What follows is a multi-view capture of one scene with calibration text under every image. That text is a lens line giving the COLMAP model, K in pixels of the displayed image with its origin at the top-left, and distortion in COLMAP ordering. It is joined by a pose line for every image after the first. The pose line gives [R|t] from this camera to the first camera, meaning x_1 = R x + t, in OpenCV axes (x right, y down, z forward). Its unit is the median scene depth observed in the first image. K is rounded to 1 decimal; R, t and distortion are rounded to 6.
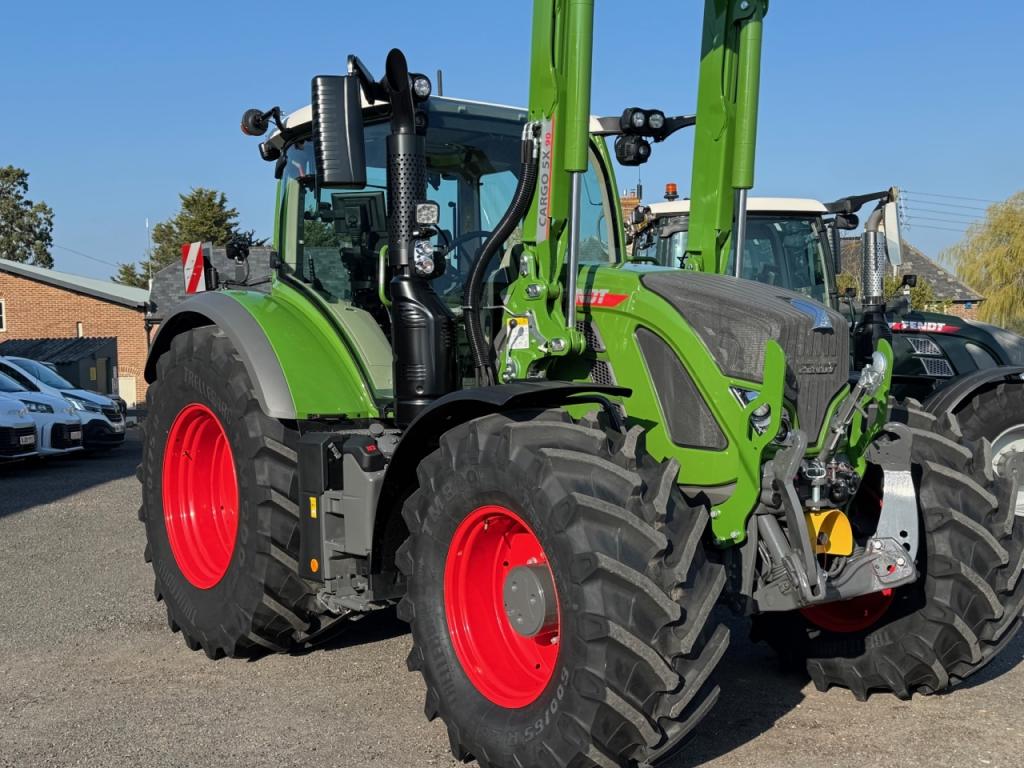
lens RADIAL K [[1182.4, 0, 545.4], [0, 1182.4, 404.9], [0, 0, 1]] dist [0.193194, -0.496209]
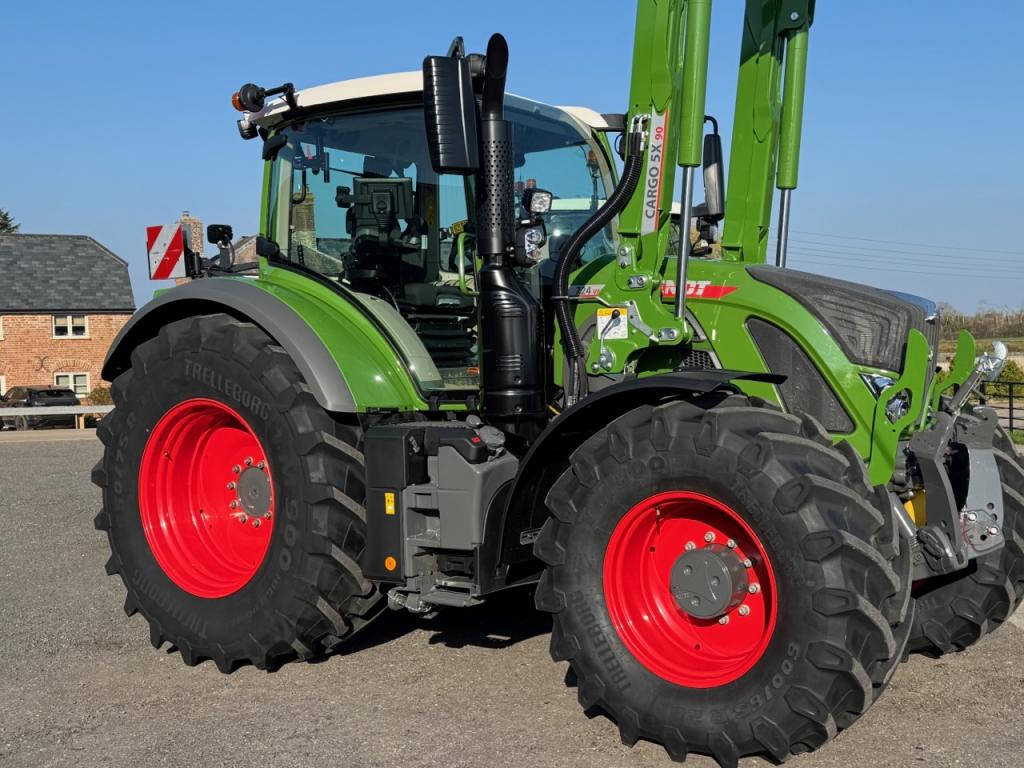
lens RADIAL K [[1182.4, 0, 545.4], [0, 1182.4, 404.9], [0, 0, 1]] dist [0.193194, -0.496209]
pose [[0.958809, -0.012574, 0.283773, -0.370525], [0.012395, 0.999920, 0.002428, 0.005934], [-0.283780, 0.001189, 0.958889, 0.046014]]
